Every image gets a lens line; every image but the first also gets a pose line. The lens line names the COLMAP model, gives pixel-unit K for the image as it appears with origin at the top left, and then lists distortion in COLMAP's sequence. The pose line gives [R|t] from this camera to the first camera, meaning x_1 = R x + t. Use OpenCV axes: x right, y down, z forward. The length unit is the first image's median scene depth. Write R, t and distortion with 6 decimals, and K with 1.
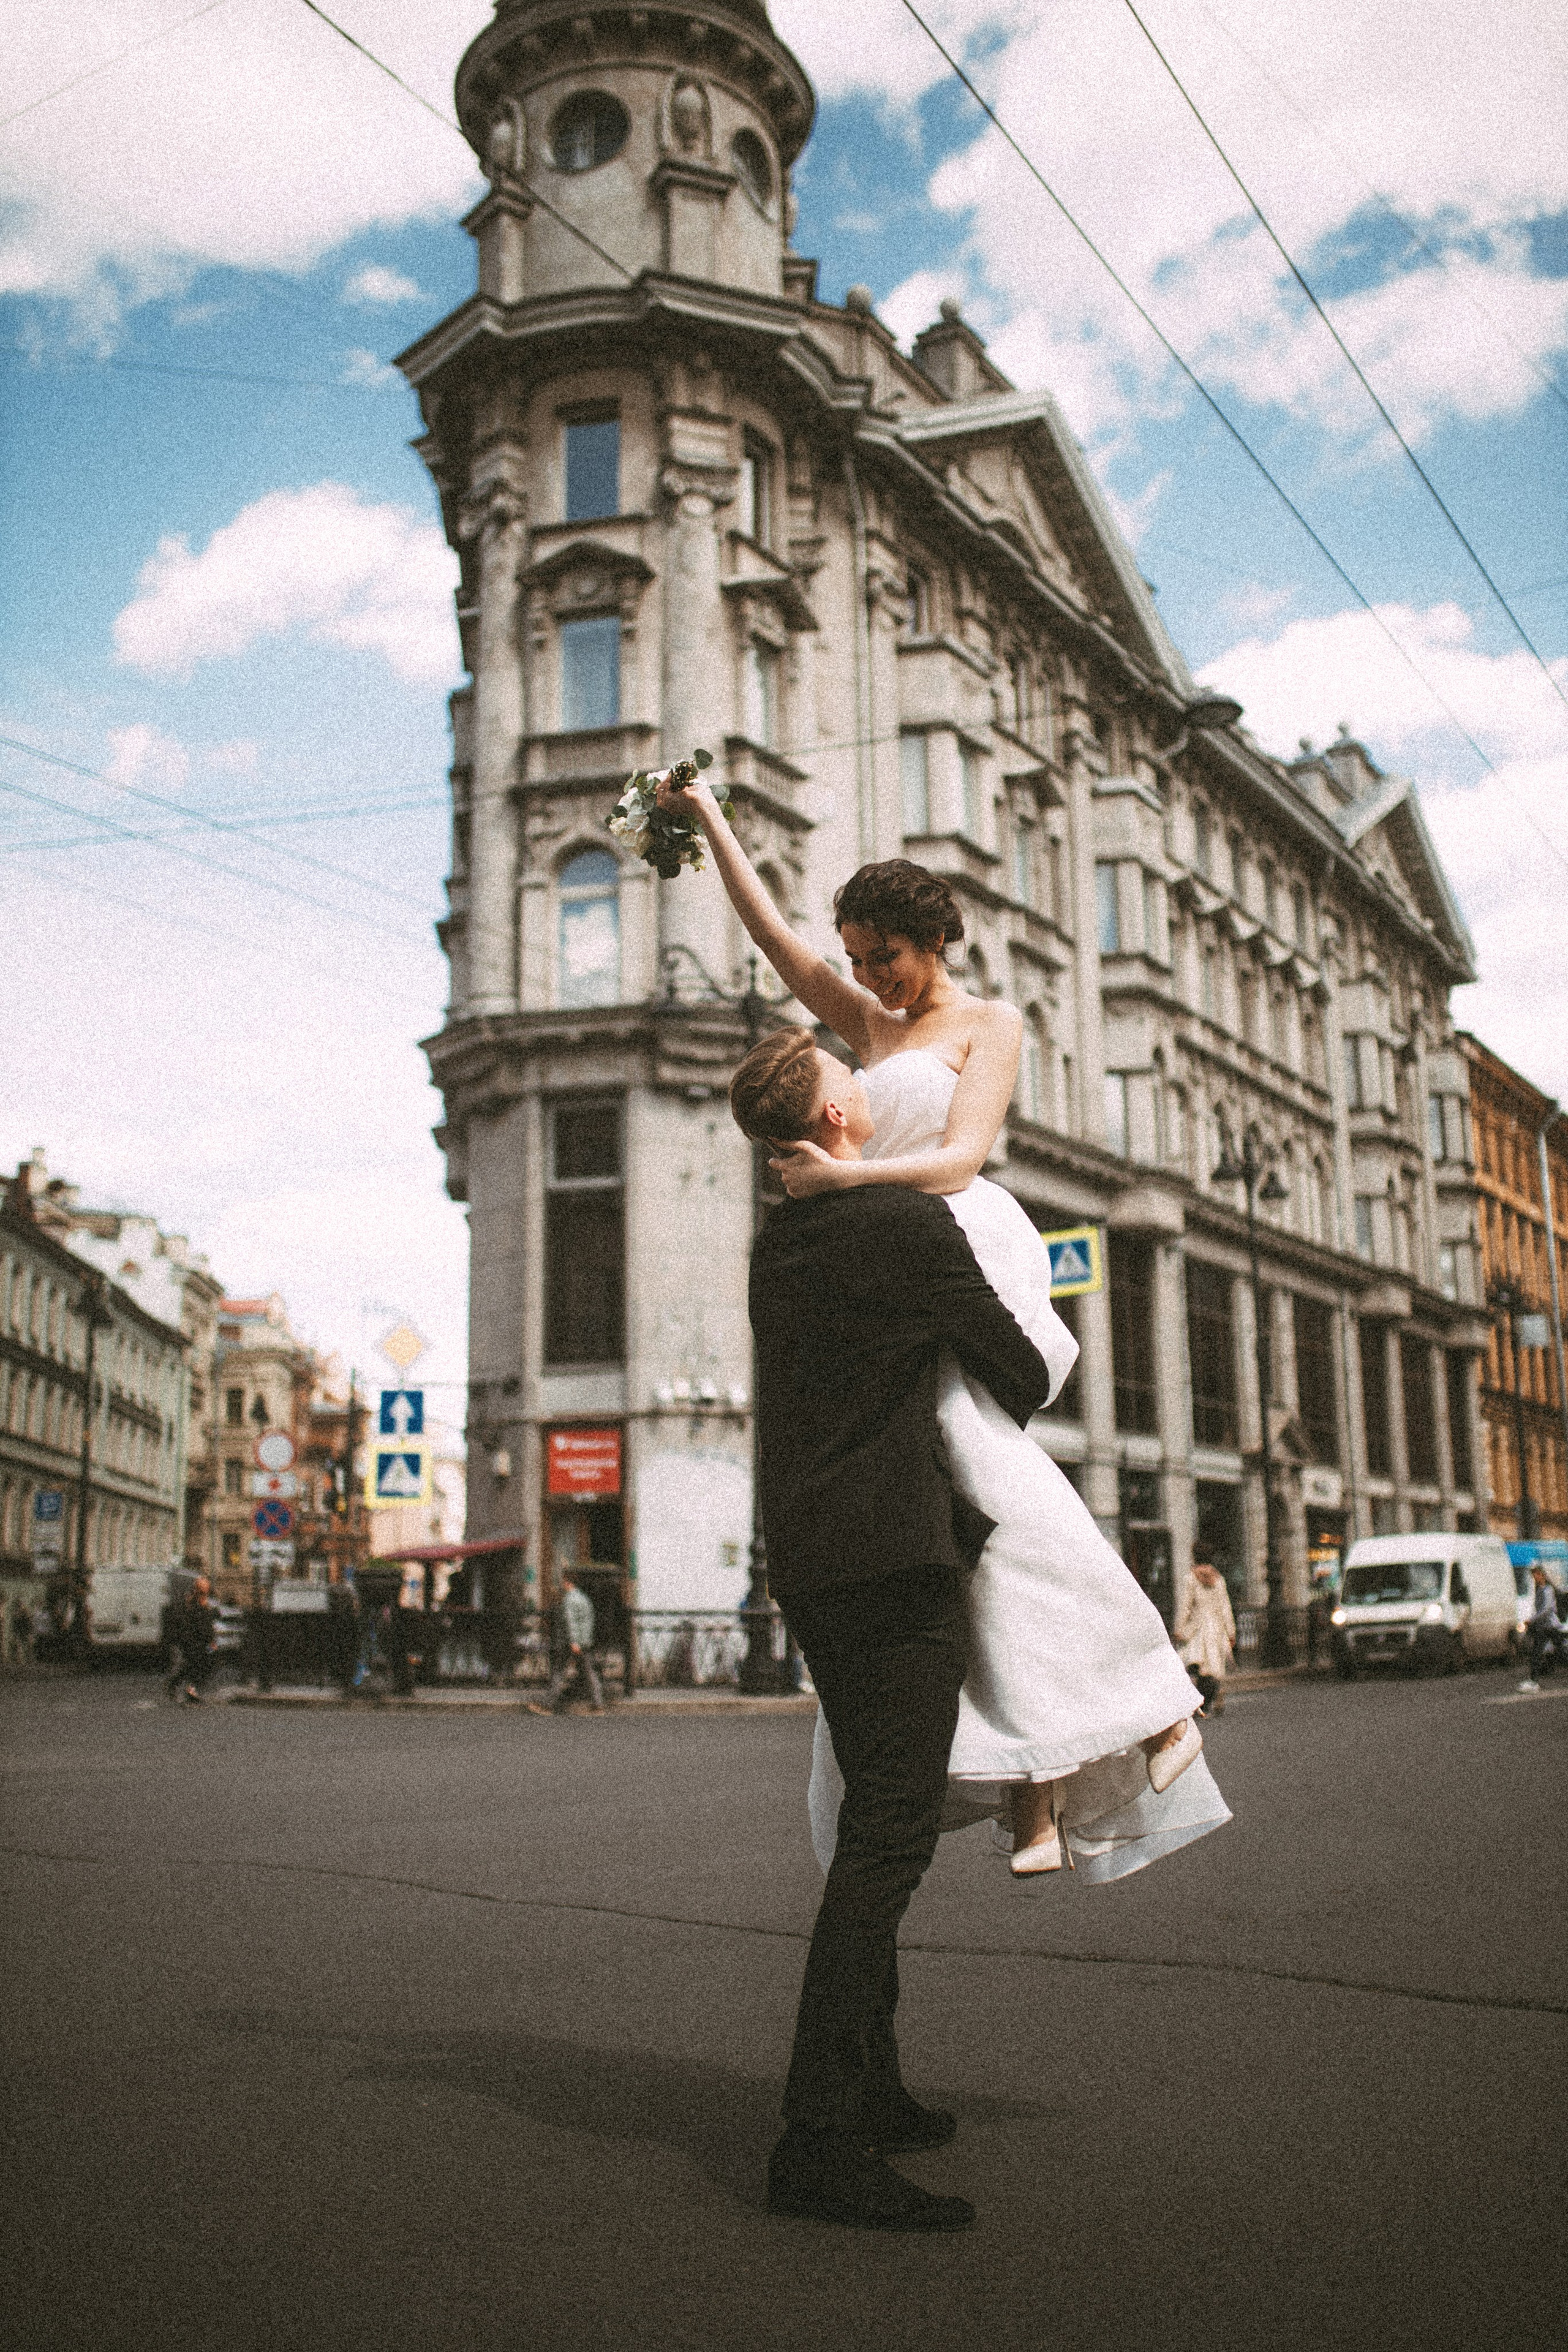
lens RADIAL K [[2224.8, 0, 784.0], [0, 2224.8, 1176.0], [0, 0, 1]] dist [-0.046588, 0.024542]
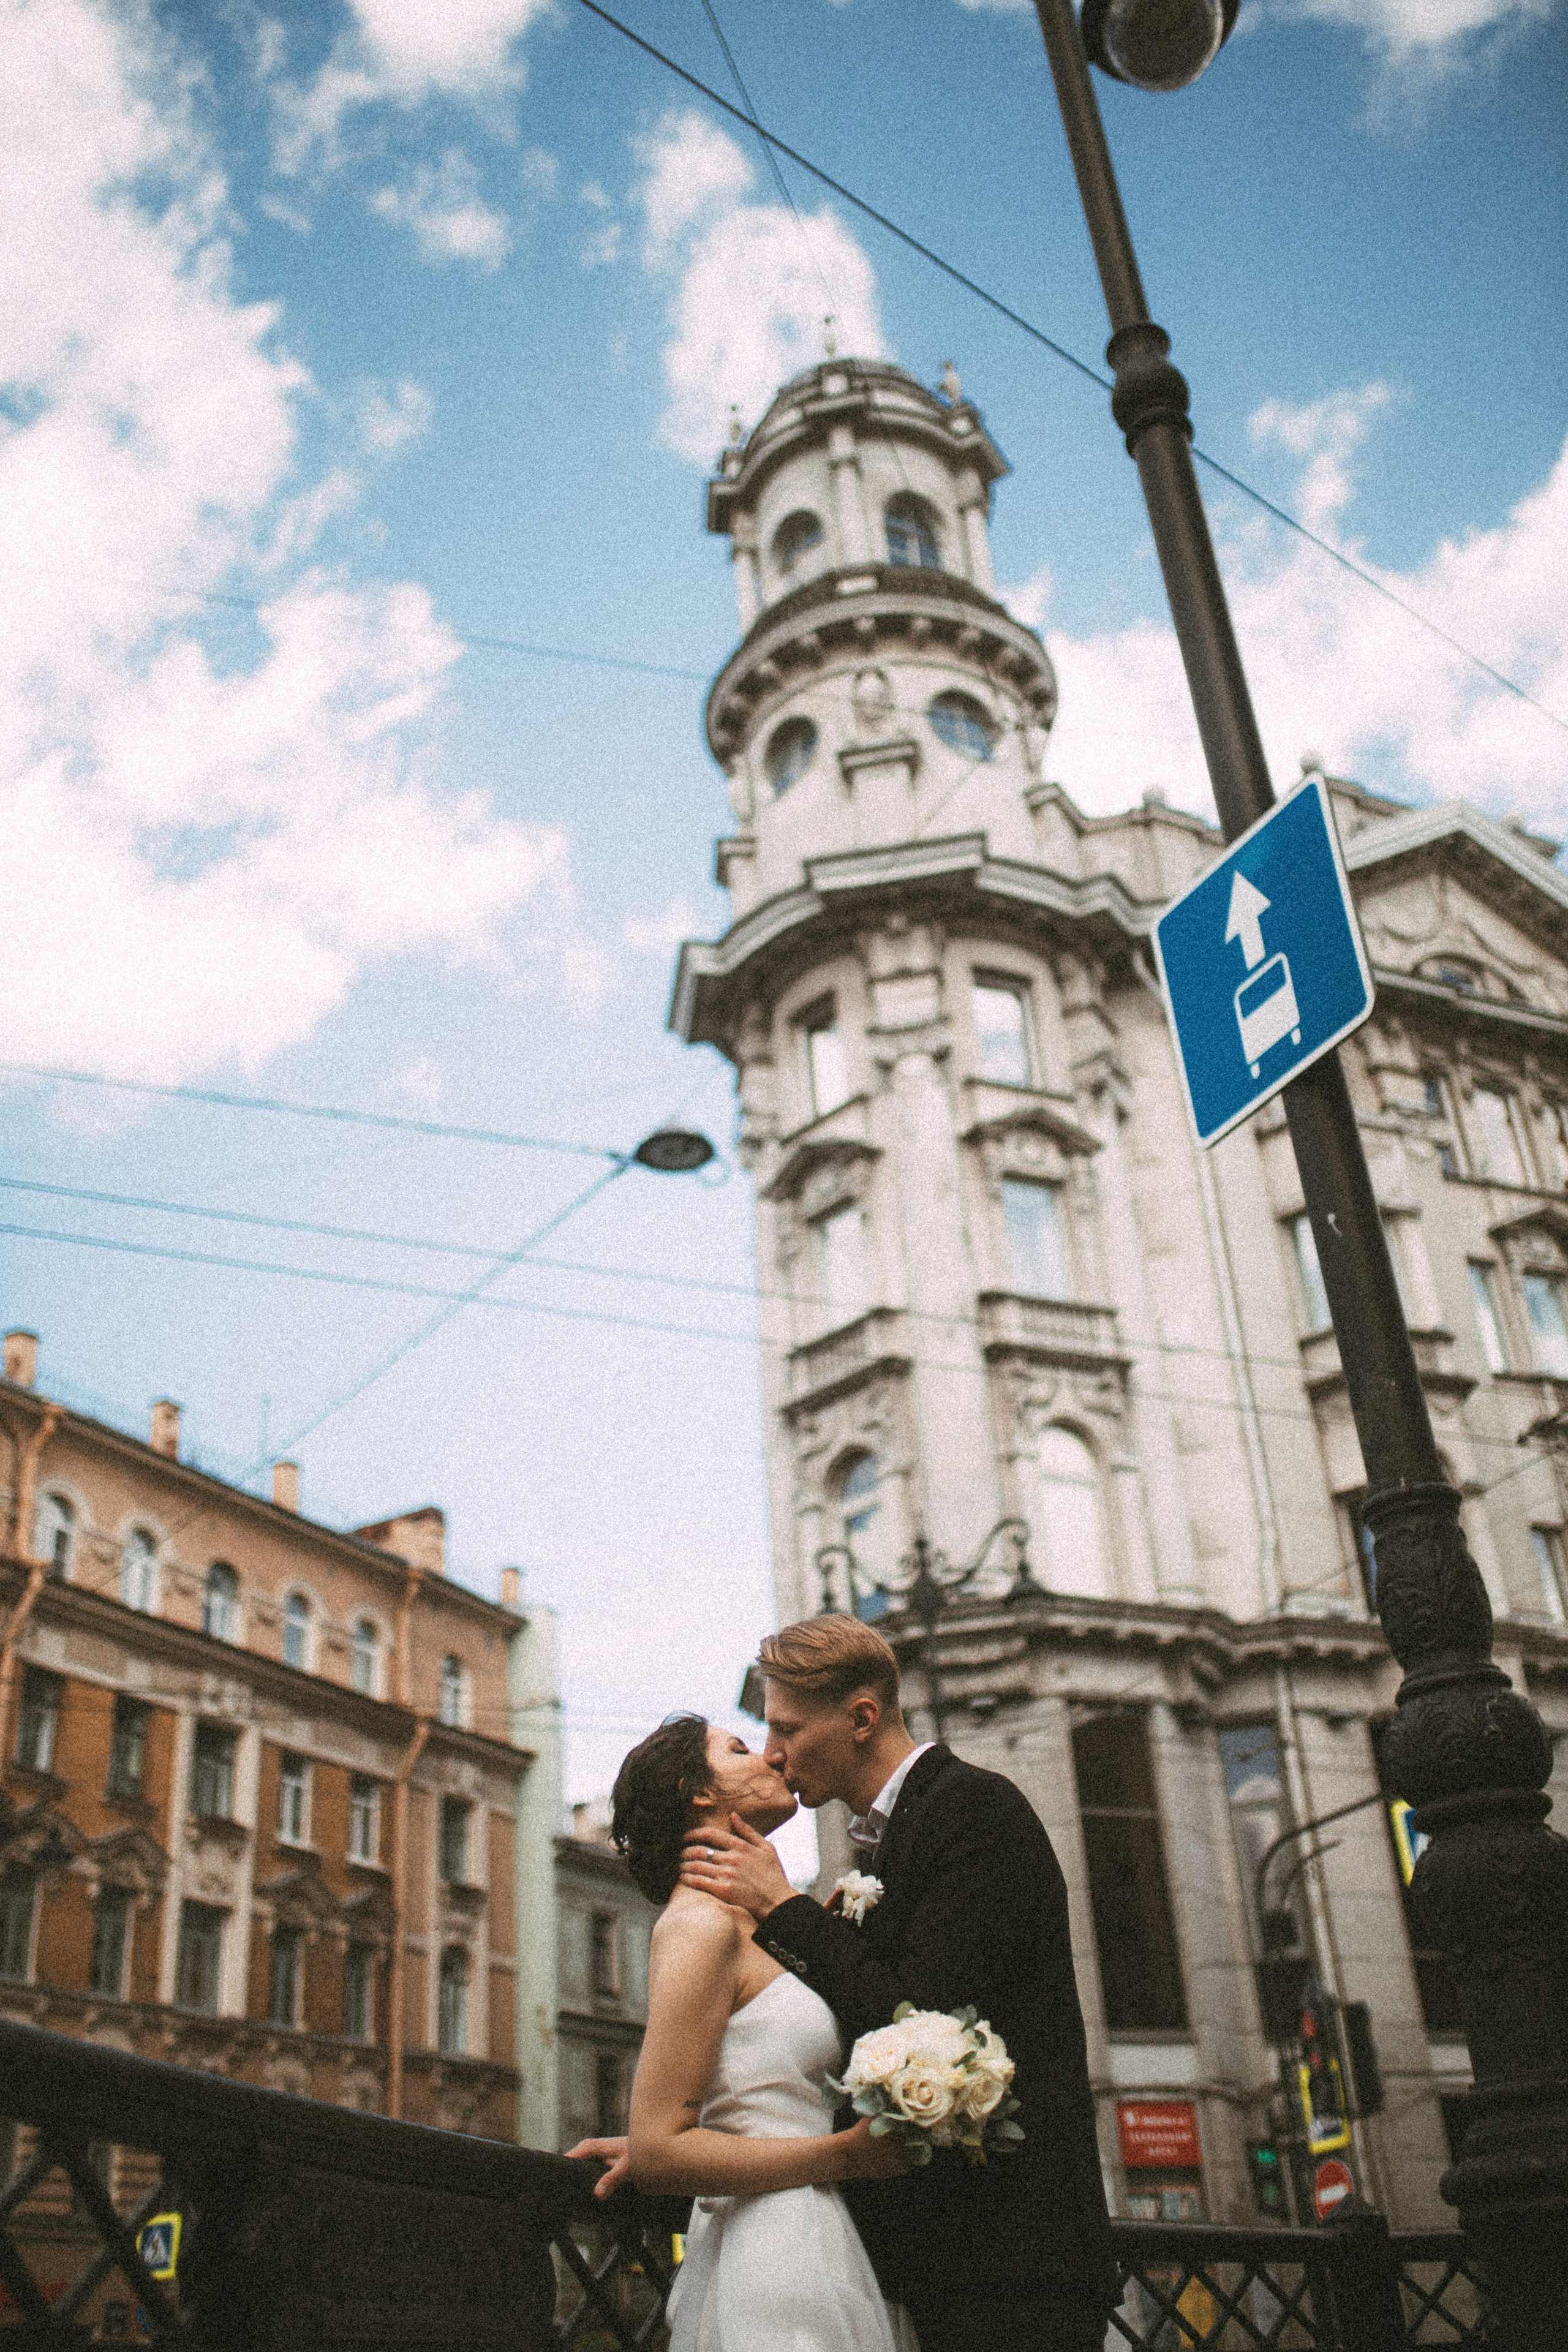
lens RADIAL K [[2224.8, 0, 784.0], [0, 2224.8, 1176.0], [0, 0, 1]] dist [-0.046588, 0.024542]
pose [[0.836976, -0.302240, -0.456205, 0.288331], [0.159652, 0.932241, -0.324712, 0.031837], [0.523433, 0.198942, 0.828516, 0.180048]]
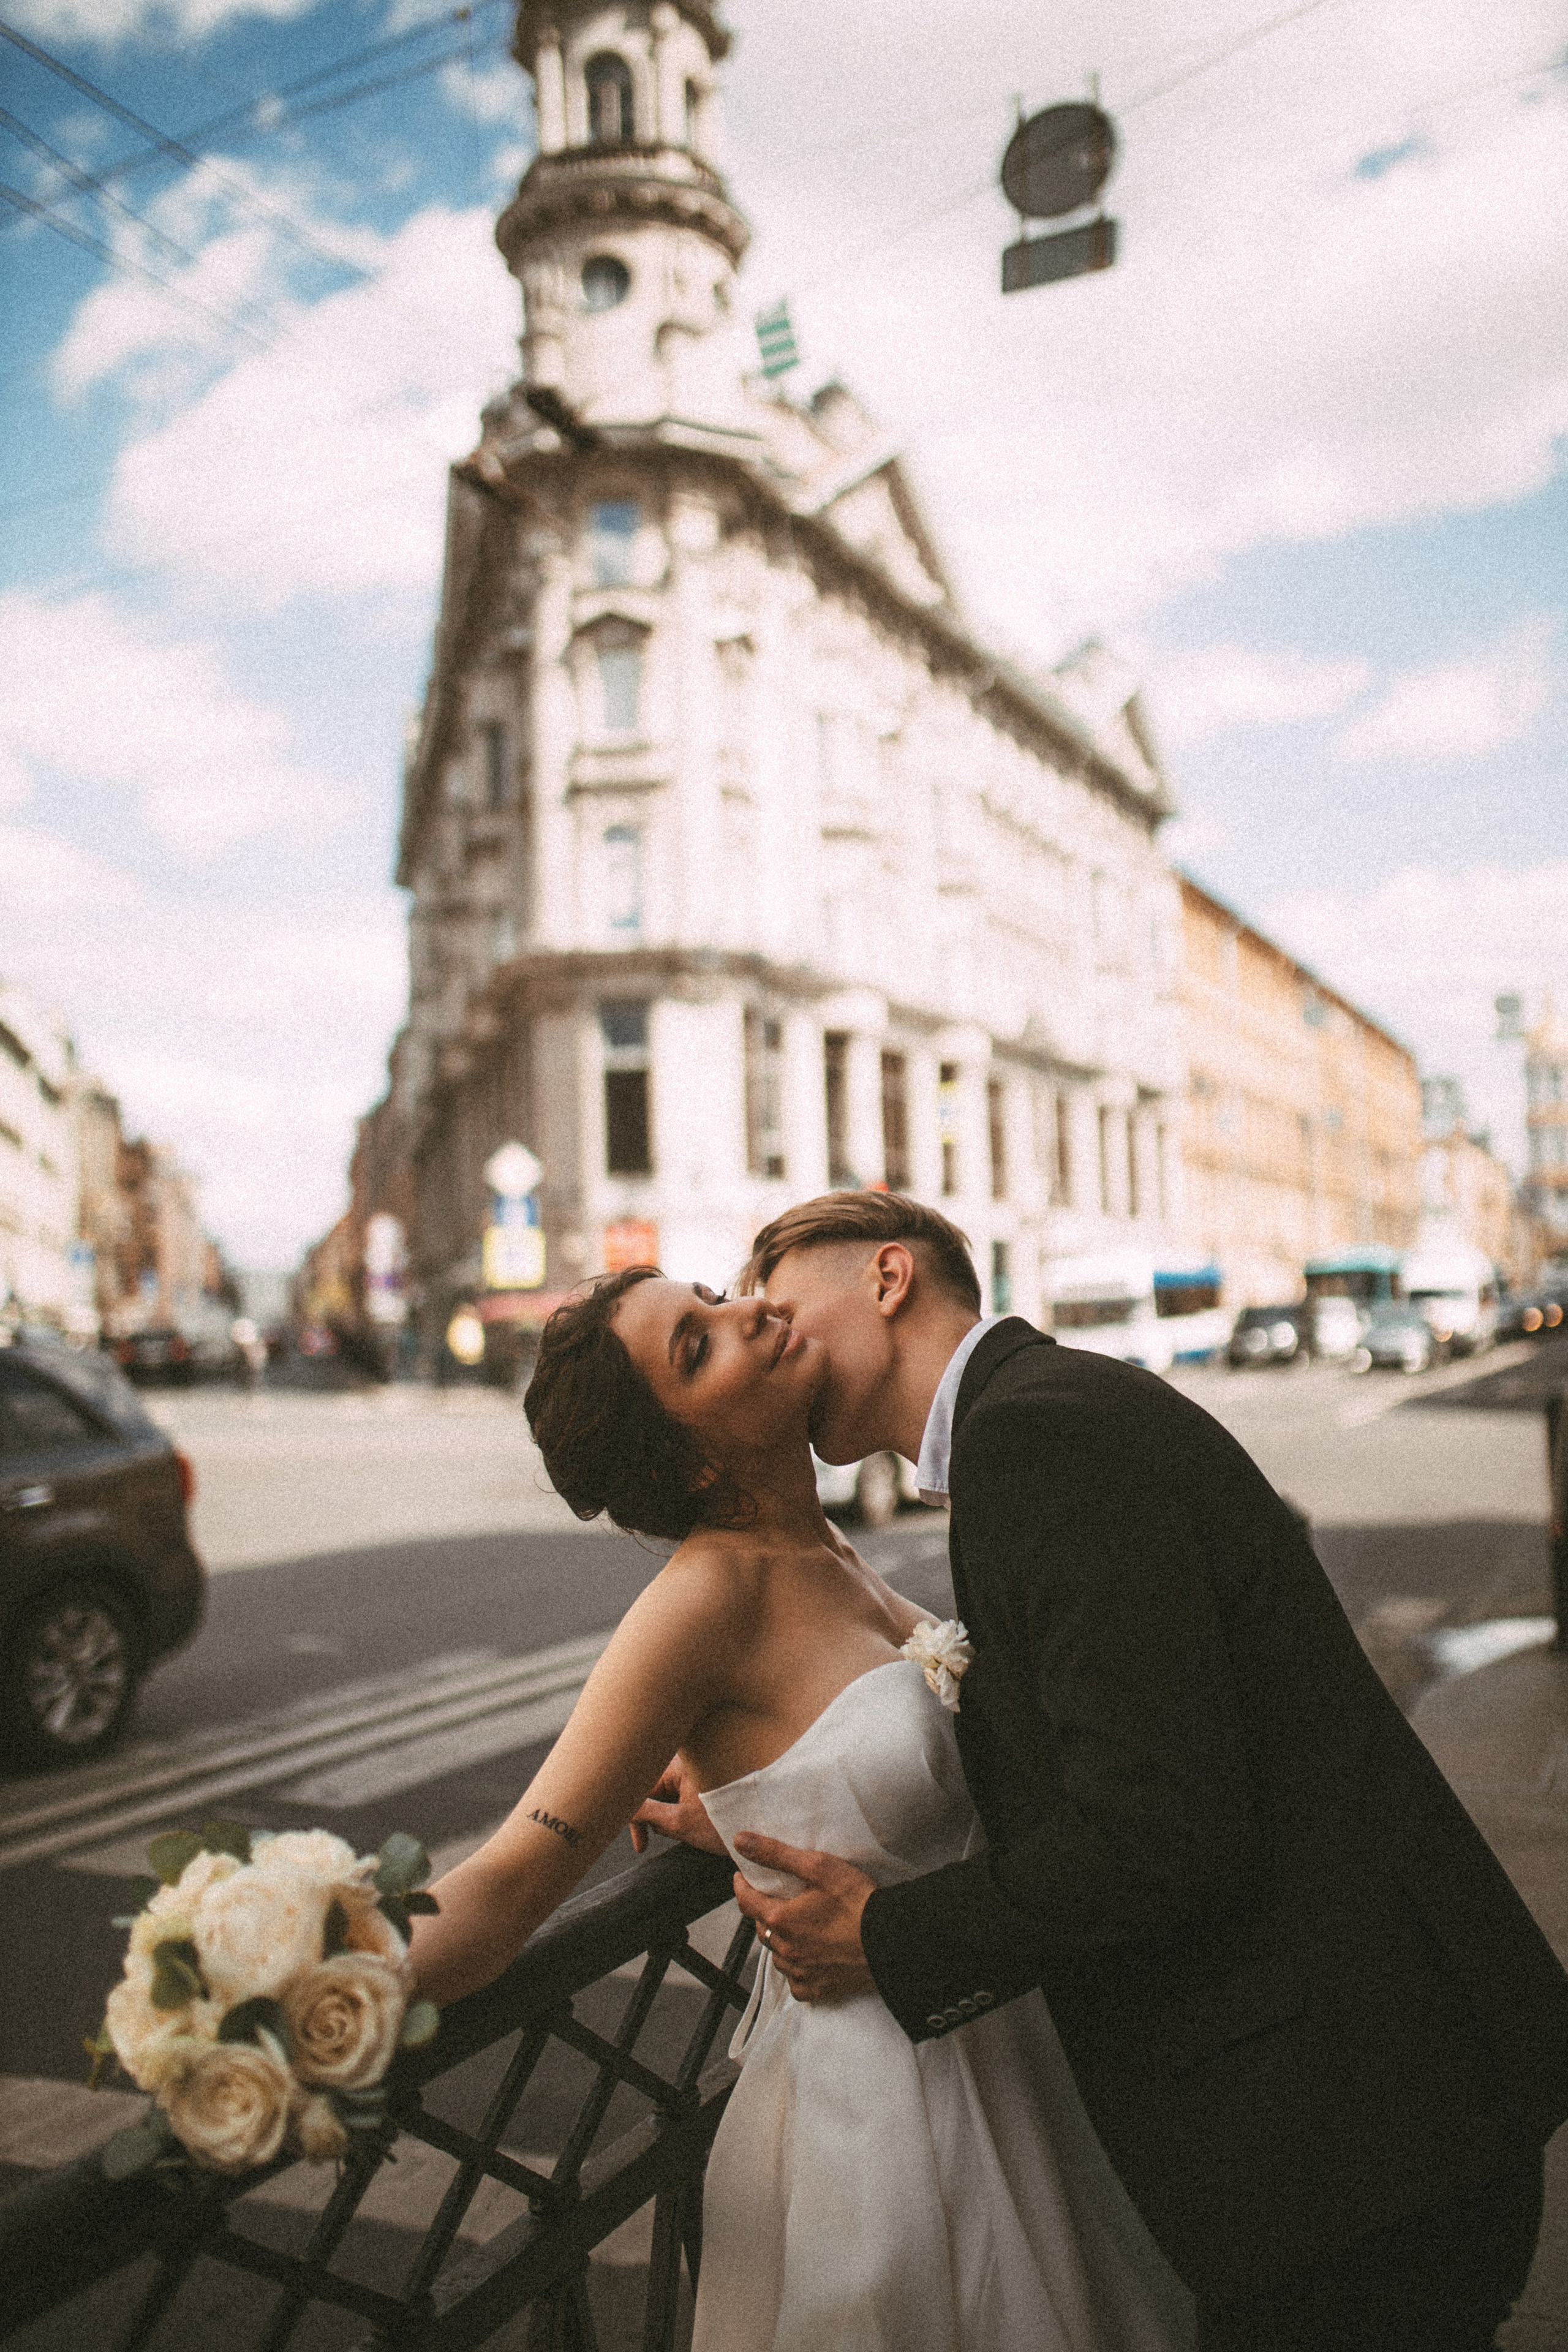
lens RADIAL K [[2224.8, 0, 784.0], [0, 2224.8, 1176.0], [0, 0, 1]] dist [-0.046588, 0.024542]
pose [[0.990202, -0.003239, 0.139604, -0.158881], [-0.015352, 0.991146, 0.131889, -0.097091], [-0.138795, -0.132740, 0.981385, -0.401984]]
